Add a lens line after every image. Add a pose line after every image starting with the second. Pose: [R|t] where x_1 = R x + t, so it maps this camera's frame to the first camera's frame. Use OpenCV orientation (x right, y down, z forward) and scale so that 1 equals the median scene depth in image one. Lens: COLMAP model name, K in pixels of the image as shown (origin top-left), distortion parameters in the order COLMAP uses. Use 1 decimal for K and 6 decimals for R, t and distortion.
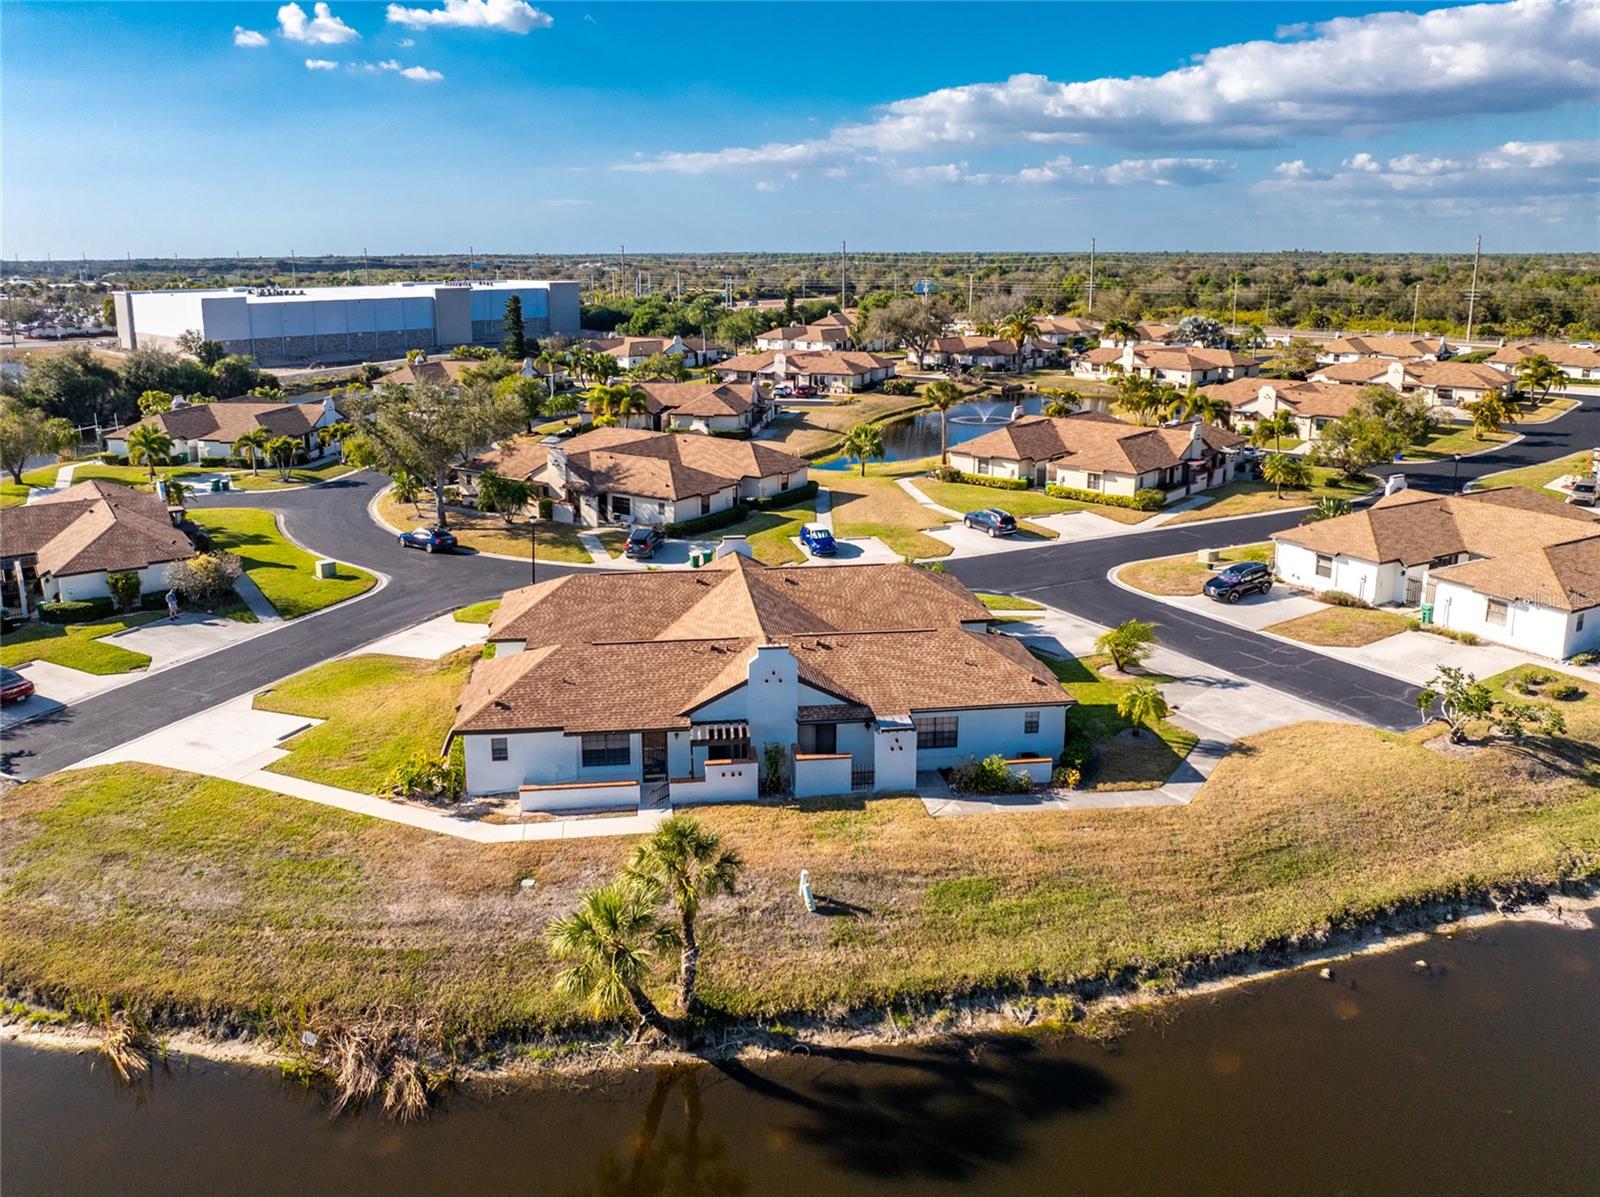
lens RADIAL K [[1182.8, 0, 777.6], [0, 1182.8, 483.1], [0, 0, 1]] dist [-0.025378, -0.015961]
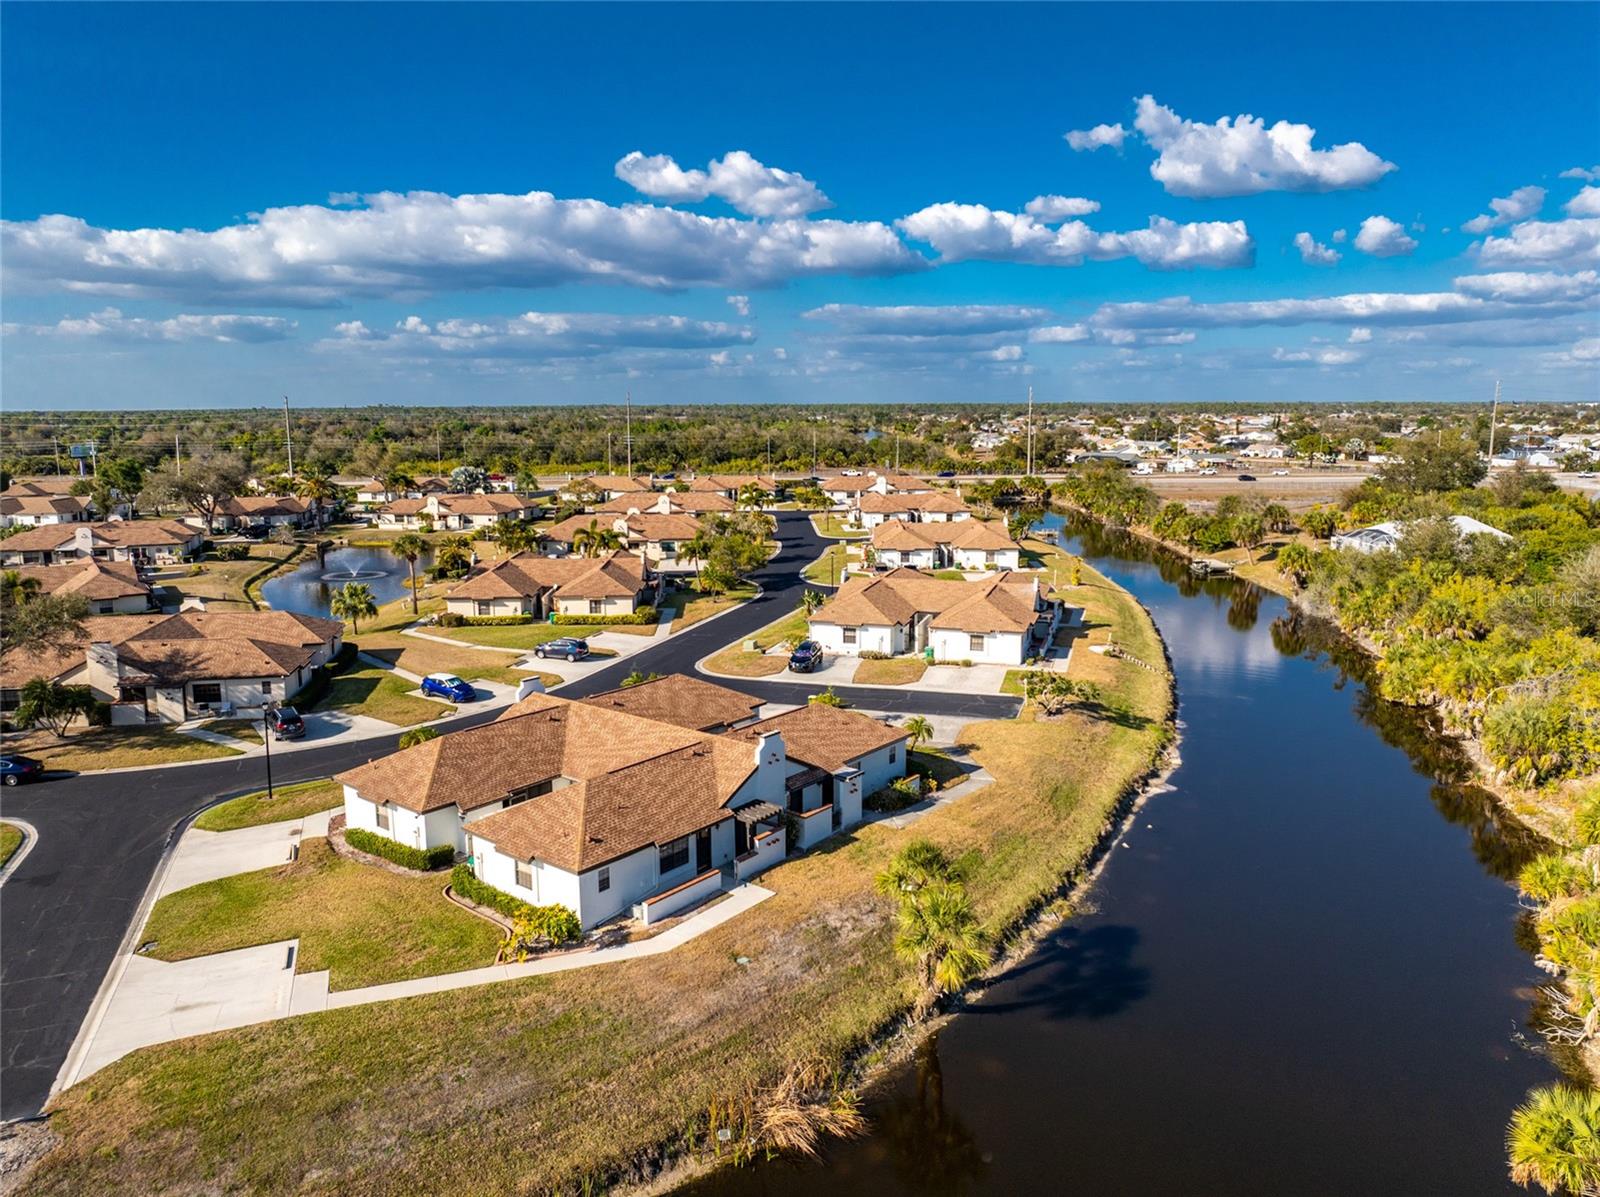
lens RADIAL K [[1127.2, 0, 804.1], [0, 1127.2, 588.2], [0, 0, 1]] dist [-0.035901, -0.004375]
pose [[0.709039, -0.112672, 0.696110, -0.786429], [0.135993, 0.990470, 0.021798, -0.034024], [-0.691932, 0.079210, 0.717604, 0.121381]]
